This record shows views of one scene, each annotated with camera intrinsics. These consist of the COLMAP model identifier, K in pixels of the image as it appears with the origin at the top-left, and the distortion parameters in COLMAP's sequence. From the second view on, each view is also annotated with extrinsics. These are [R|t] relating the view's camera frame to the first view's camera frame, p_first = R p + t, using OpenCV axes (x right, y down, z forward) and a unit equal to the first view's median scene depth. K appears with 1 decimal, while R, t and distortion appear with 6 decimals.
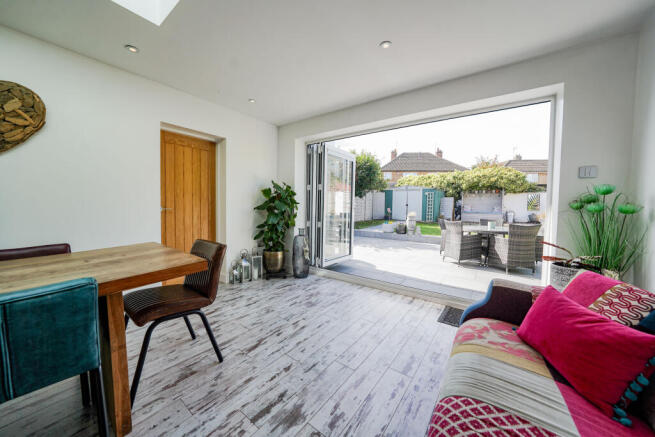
lens RADIAL K [[234.7, 0, 325.4], [0, 234.7, 216.2], [0, 0, 1]] dist [-0.031918, 0.008431]
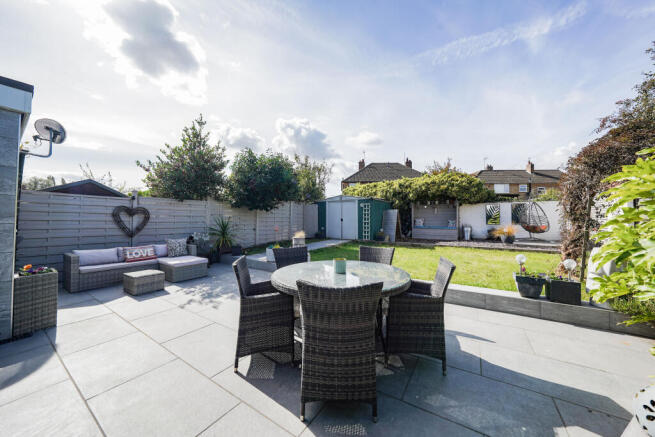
lens RADIAL K [[235.9, 0, 327.5], [0, 235.9, 218.5], [0, 0, 1]] dist [-0.032391, -0.000024]
pose [[0.998321, -0.011540, 0.056764, 0.264917], [0.014267, 0.998751, -0.047874, -0.014599], [-0.056141, 0.048603, 0.997239, 0.202097]]
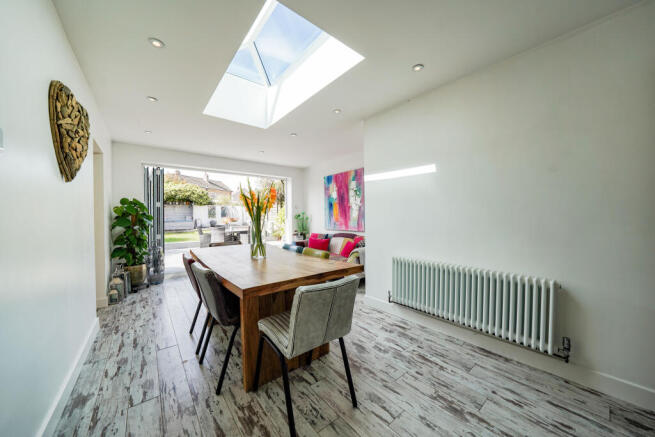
lens RADIAL K [[234.7, 0, 325.4], [0, 234.7, 216.2], [0, 0, 1]] dist [-0.031918, 0.008431]
pose [[0.254292, -0.019544, 0.966930, -0.287284], [0.051839, 0.998634, 0.006552, -0.009306], [-0.965737, 0.048458, 0.254958, -0.027782]]
